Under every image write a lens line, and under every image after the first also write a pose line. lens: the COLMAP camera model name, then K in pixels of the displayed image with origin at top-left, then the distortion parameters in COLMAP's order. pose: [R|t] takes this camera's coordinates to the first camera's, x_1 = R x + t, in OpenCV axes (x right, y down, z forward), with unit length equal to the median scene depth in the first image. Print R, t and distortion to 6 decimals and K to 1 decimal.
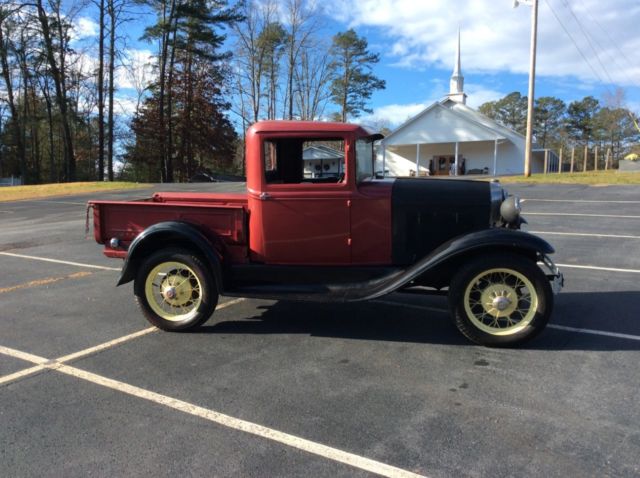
lens RADIAL K [[599.8, 0, 321.1], [0, 599.8, 237.9], [0, 0, 1]] dist [0.097890, -0.180916]
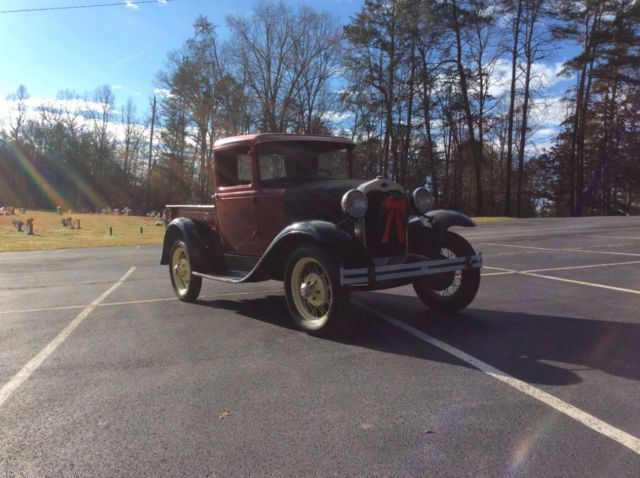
lens RADIAL K [[615.2, 0, 322.8], [0, 615.2, 240.8], [0, 0, 1]] dist [0.109631, -0.230051]
pose [[0.707518, 0.025329, -0.706241, 0.153581], [-0.074293, 0.996486, -0.038688, 0.008793], [0.702779, 0.079841, 0.706914, 0.037607]]
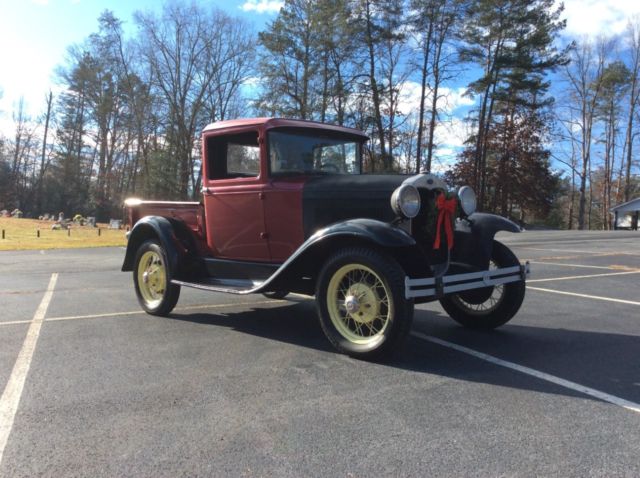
lens RADIAL K [[603.4, 0, 322.0], [0, 603.4, 240.8], [0, 0, 1]] dist [0.130279, -0.303187]
pose [[0.820335, 0.029779, -0.571107, 0.108102], [-0.084181, 0.994053, -0.069086, 0.011653], [0.565653, 0.104750, 0.817963, 0.037568]]
